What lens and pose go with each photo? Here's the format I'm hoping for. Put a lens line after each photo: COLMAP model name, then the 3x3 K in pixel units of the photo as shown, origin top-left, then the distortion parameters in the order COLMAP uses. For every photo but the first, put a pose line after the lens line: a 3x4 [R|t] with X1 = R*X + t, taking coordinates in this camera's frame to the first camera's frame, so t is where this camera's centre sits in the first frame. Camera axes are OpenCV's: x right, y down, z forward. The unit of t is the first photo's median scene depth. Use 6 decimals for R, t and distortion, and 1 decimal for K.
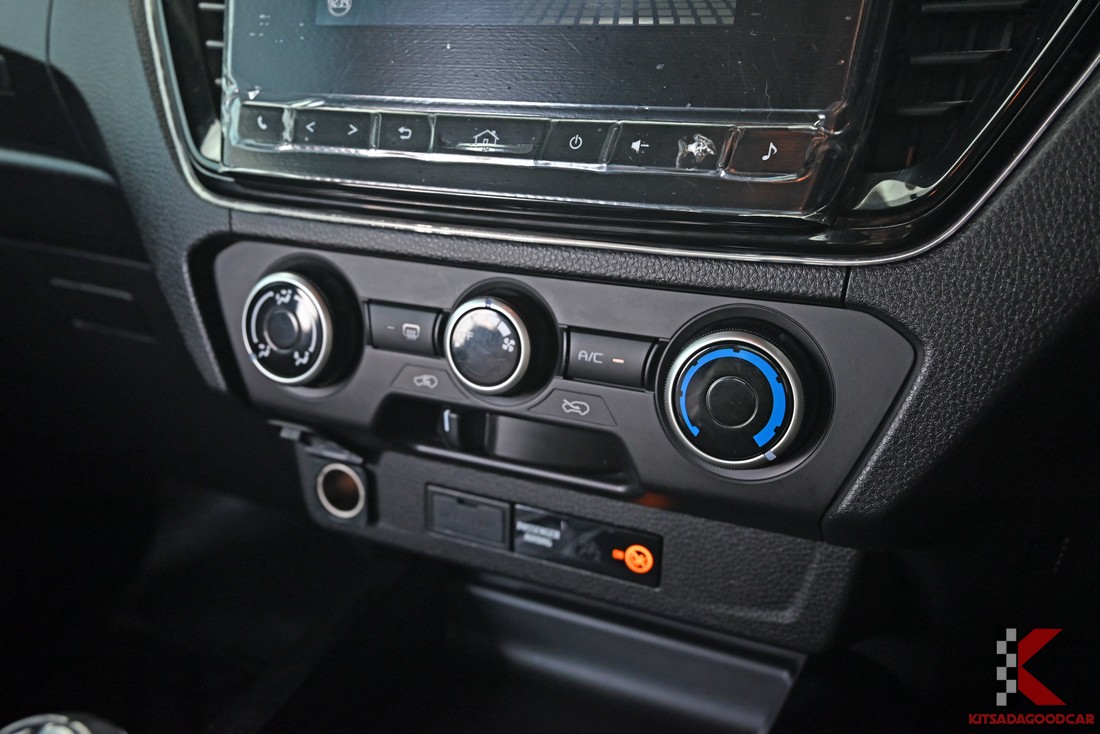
lens RADIAL K [[933.2, 0, 551.7], [0, 933.2, 366.5], [0, 0, 1]] dist [0.004782, 0.010485]
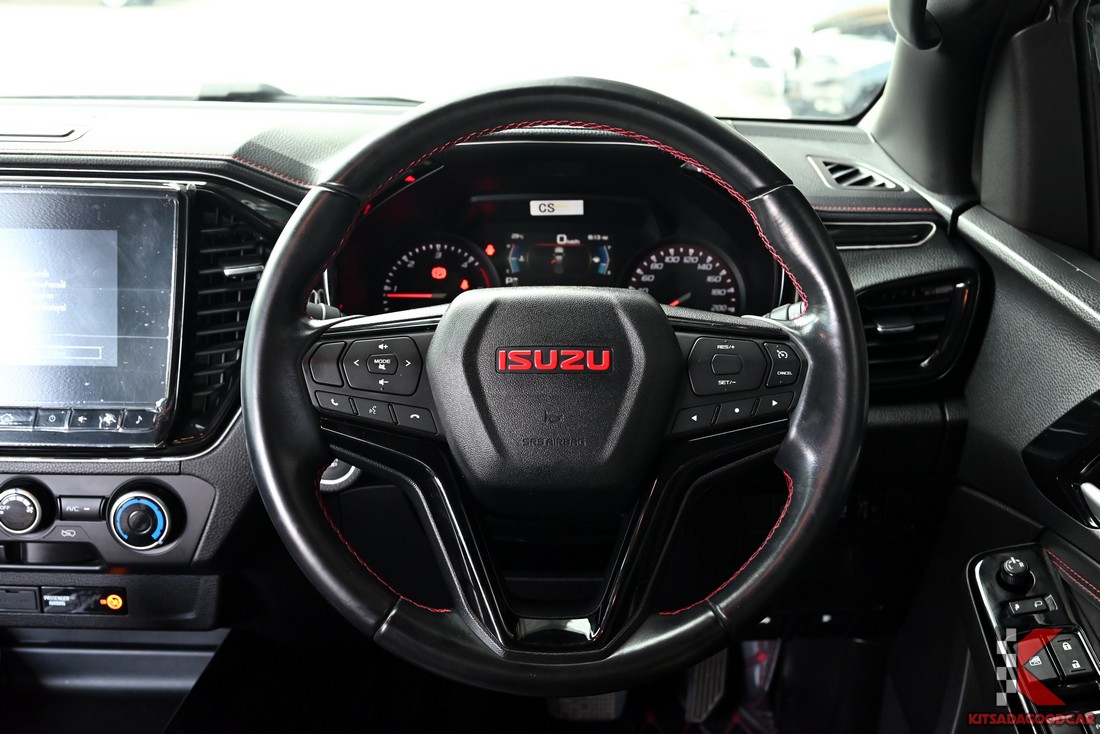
lens RADIAL K [[1220.2, 0, 551.2], [0, 1220.2, 362.0], [0, 0, 1]] dist [0.009774, 0.000000]
pose [[0.916919, -0.120699, 0.380383, 0.021357], [0.123886, 0.992164, 0.016195, -0.234763], [-0.379357, 0.032275, 0.924687, -1.851222]]
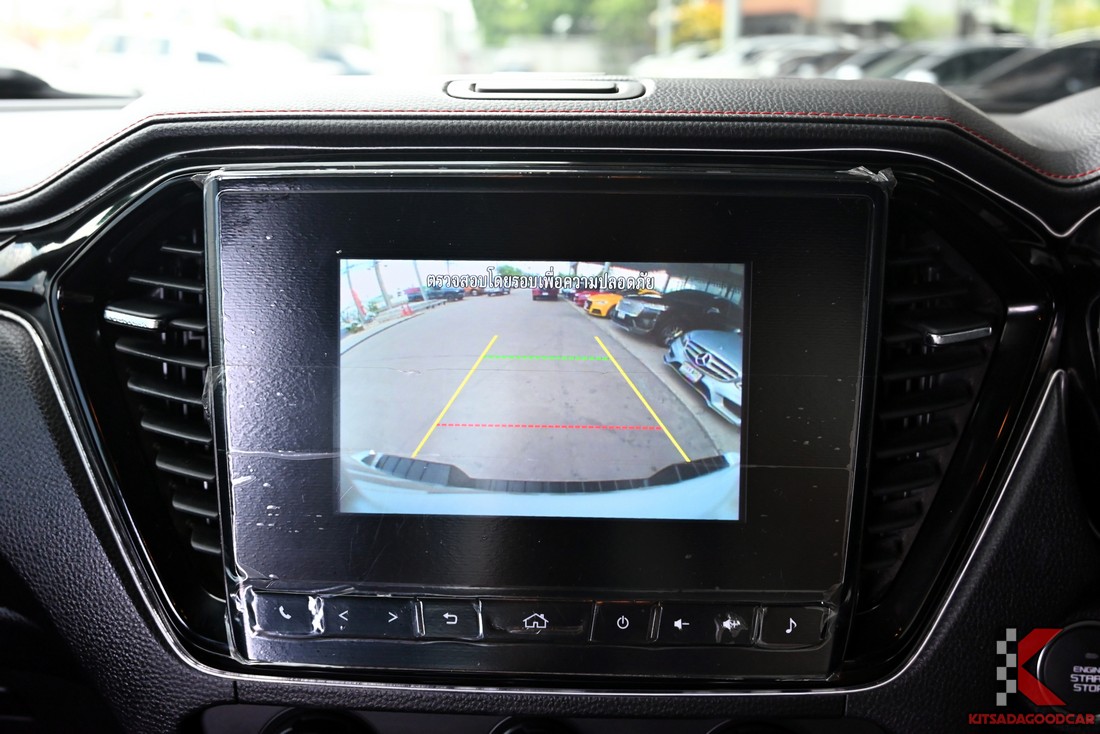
lens RADIAL K [[869.4, 0, 545.4], [0, 869.4, 364.3], [0, 0, 1]] dist [-0.000029, -0.004402]
pose [[0.924877, -0.122110, 0.360127, -0.354945], [0.128717, 0.991665, 0.005679, -0.495690], [-0.357819, 0.041102, 0.932886, 0.010563]]
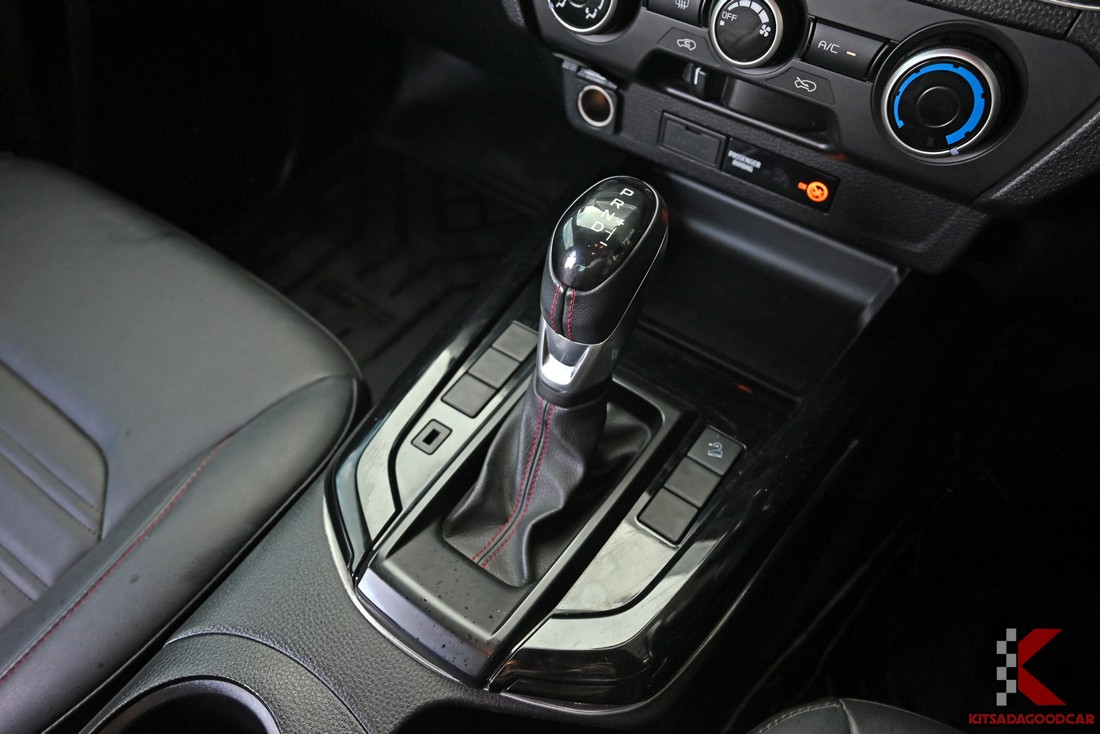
lens RADIAL K [[744.8, 0, 545.5], [0, 744.8, 367.7], [0, 0, 1]] dist [-0.004220, -0.000546]
pose [[0.981636, 0.146703, -0.121940, -0.139528], [-0.058264, 0.839241, 0.540629, -0.157868], [0.181649, -0.523596, 0.832376, -0.127648]]
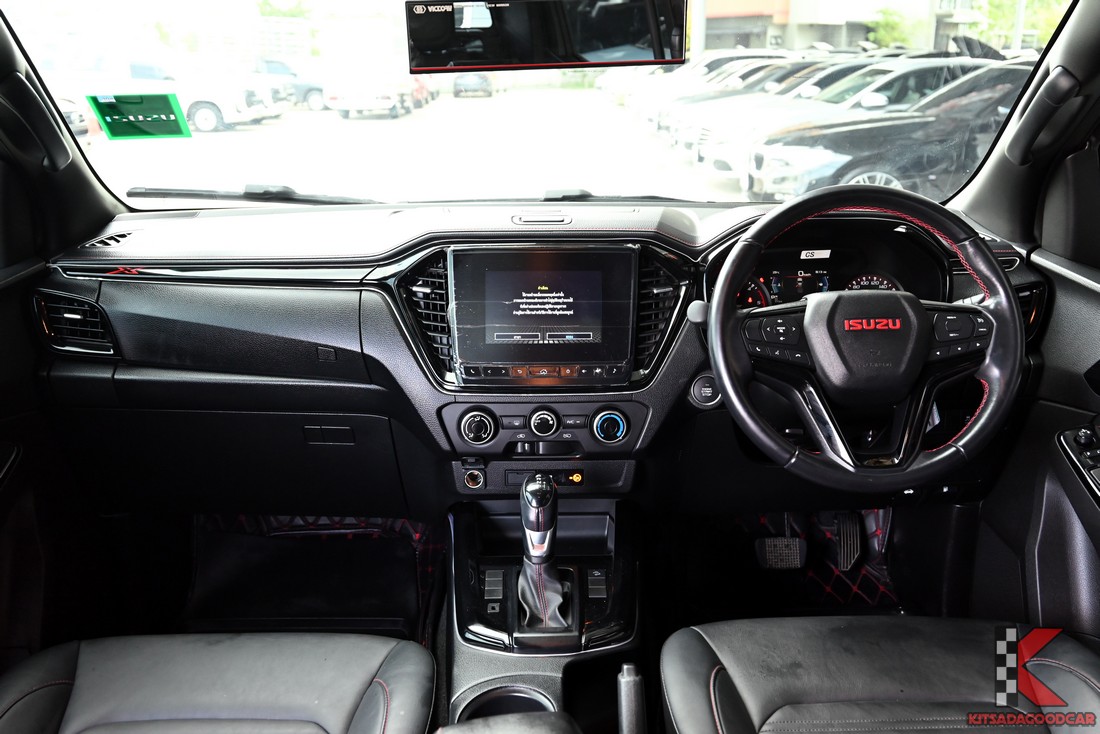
lens RADIAL K [[979.1, 0, 559.1], [0, 979.1, 367.3], [0, 0, 1]] dist [0.014096, -0.007175]
pose [[0.901090, -0.129040, 0.413986, -1.556955], [0.149689, 0.988575, -0.017677, -0.159887], [-0.406976, 0.077898, 0.910111, -2.538090]]
